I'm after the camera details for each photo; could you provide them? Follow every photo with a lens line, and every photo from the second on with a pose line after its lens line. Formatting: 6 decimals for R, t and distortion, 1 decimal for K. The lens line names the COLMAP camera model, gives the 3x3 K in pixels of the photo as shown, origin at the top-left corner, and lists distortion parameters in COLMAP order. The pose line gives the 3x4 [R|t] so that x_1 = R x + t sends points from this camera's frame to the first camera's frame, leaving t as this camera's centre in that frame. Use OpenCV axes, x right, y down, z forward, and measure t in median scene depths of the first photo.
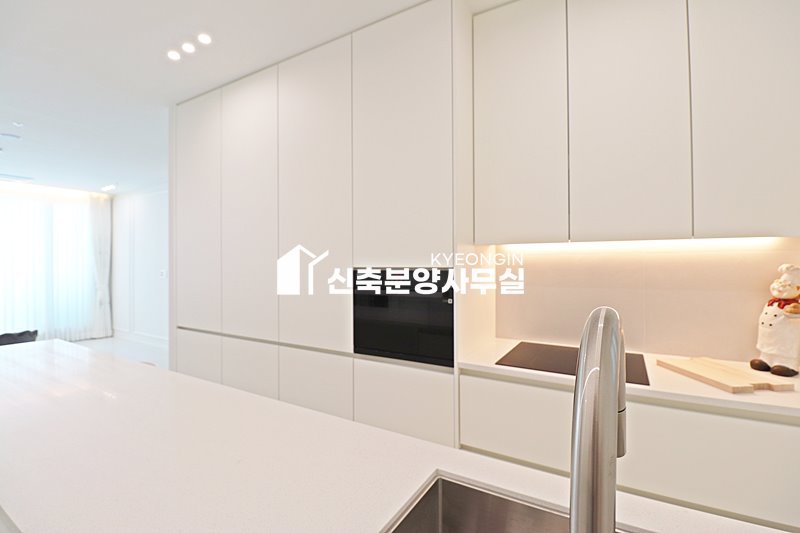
lens RADIAL K [[367.2, 0, 401.9], [0, 367.2, 257.7], [0, 0, 1]] dist [-0.002013, -0.010655]
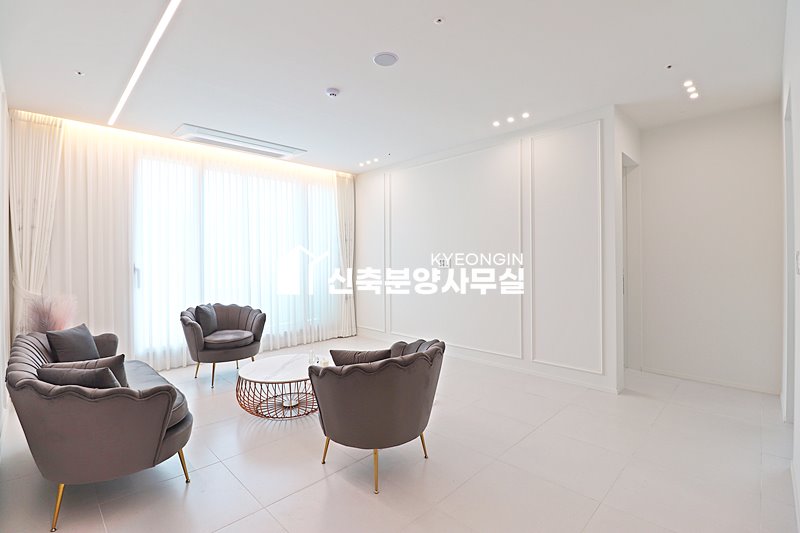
lens RADIAL K [[374.7, 0, 407.9], [0, 374.7, 257.5], [0, 0, 1]] dist [-0.009566, -0.000853]
pose [[0.968411, -0.002150, -0.249351, -1.227068], [0.004936, 0.999932, 0.010546, 0.052651], [0.249312, -0.011444, 0.968356, 0.438705]]
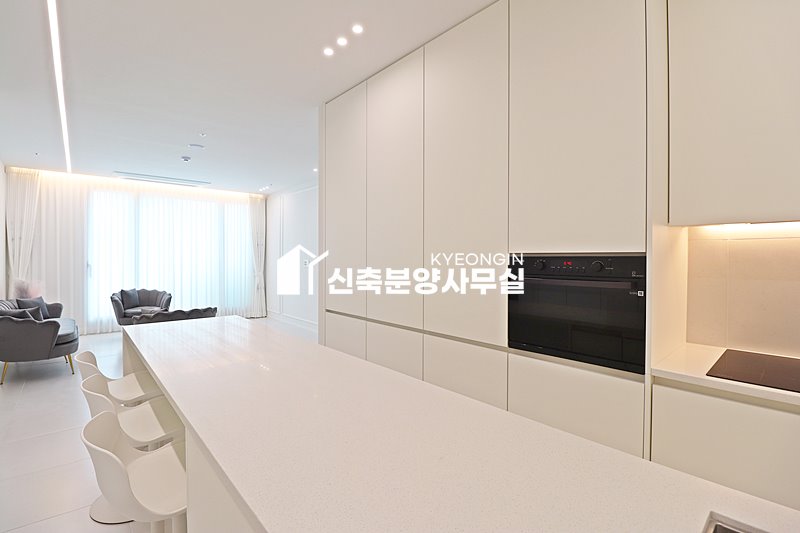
lens RADIAL K [[367.2, 0, 401.9], [0, 367.2, 257.7], [0, 0, 1]] dist [-0.002013, -0.010655]
pose [[0.954157, 0.009372, -0.299159, -0.090123], [-0.004963, 0.999868, 0.015495, 0.019235], [0.299265, -0.013300, 0.954077, 0.041877]]
